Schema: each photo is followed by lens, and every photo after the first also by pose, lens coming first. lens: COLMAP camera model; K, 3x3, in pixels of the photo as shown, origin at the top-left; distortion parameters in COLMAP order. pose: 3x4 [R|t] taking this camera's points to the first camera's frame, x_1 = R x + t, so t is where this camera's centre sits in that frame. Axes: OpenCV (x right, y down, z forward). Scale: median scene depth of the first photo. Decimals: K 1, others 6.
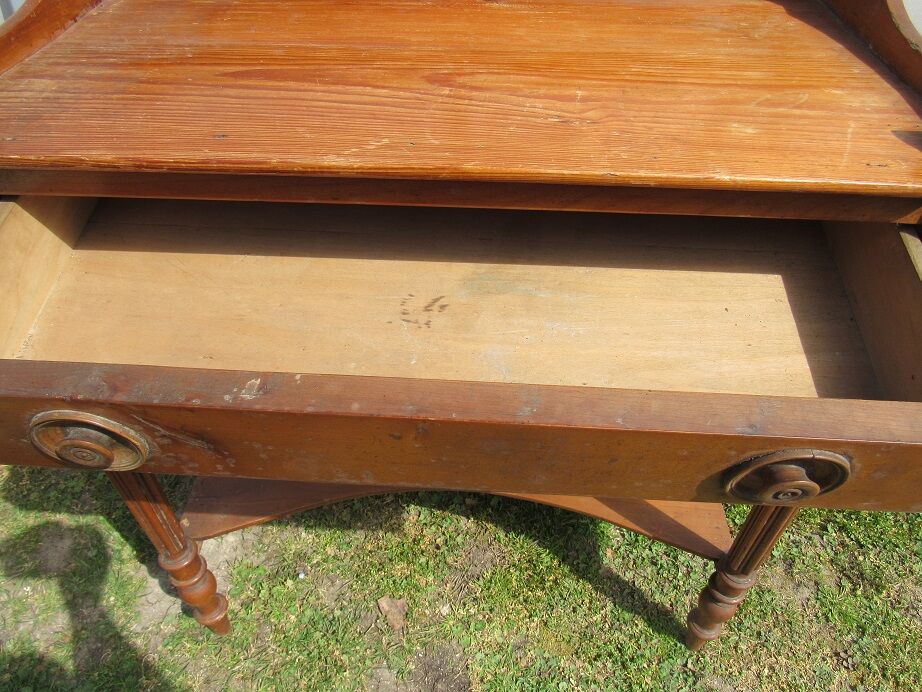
lens RADIAL K [[659.1, 0, 461.0], [0, 659.1, 346.0], [0, 0, 1]] dist [-0.028394, 0.003243]
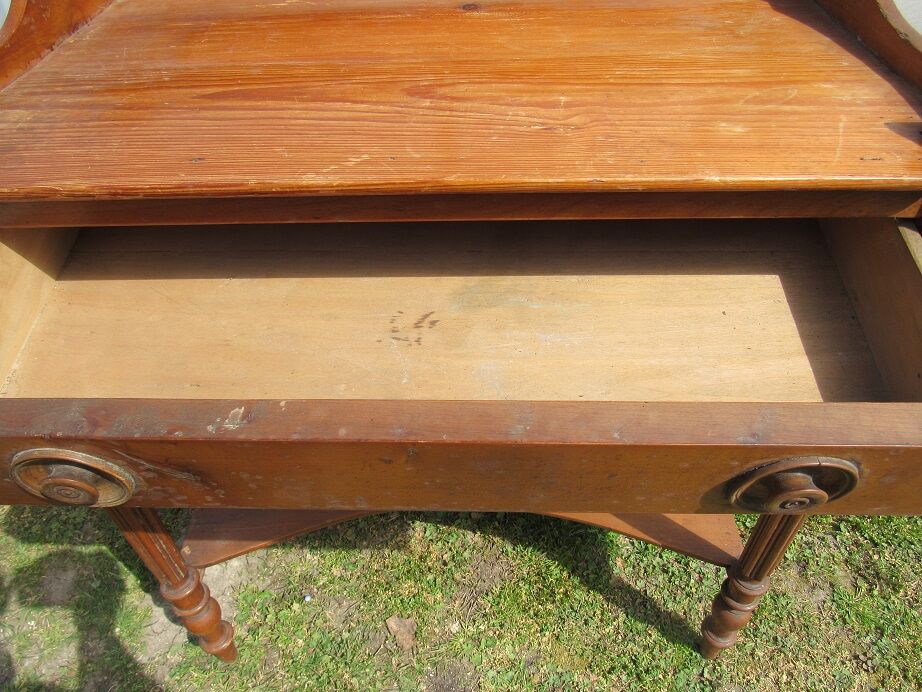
lens RADIAL K [[658.6, 0, 461.1], [0, 658.6, 347.6], [0, 0, 1]] dist [-0.025614, -0.000368]
pose [[0.999048, -0.043231, -0.005812, 0.010997], [0.043158, 0.998993, -0.012238, -0.005623], [0.006335, 0.011975, 0.999908, 0.014685]]
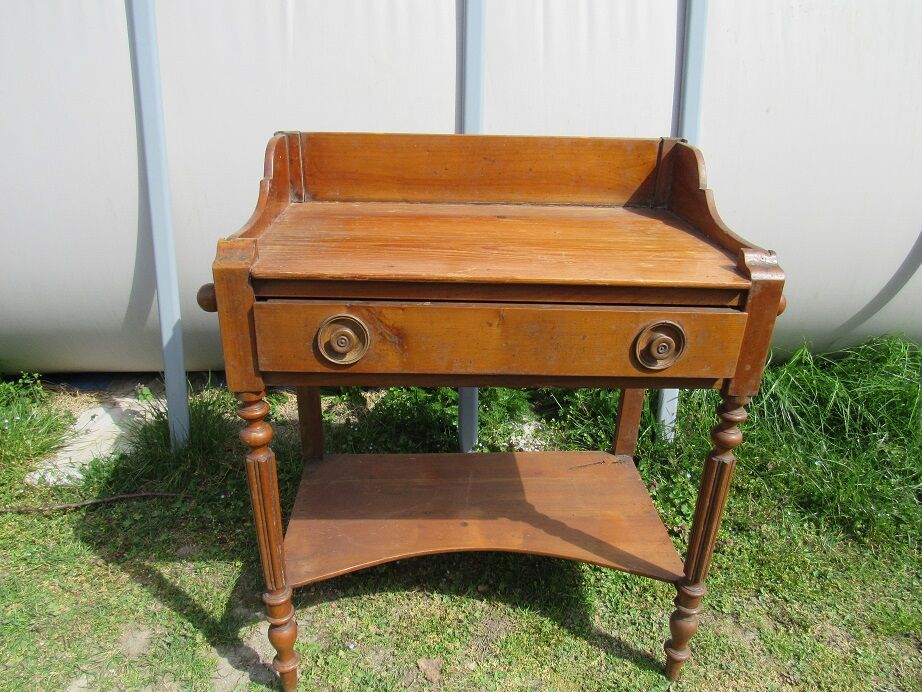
lens RADIAL K [[659.1, 0, 461.0], [0, 659.1, 346.0], [0, 0, 1]] dist [-0.028394, 0.003243]
pose [[0.995534, -0.012560, 0.093563, -0.182762], [0.044347, 0.937165, -0.346057, 0.318002], [-0.083337, 0.348661, 0.933536, -0.416564]]
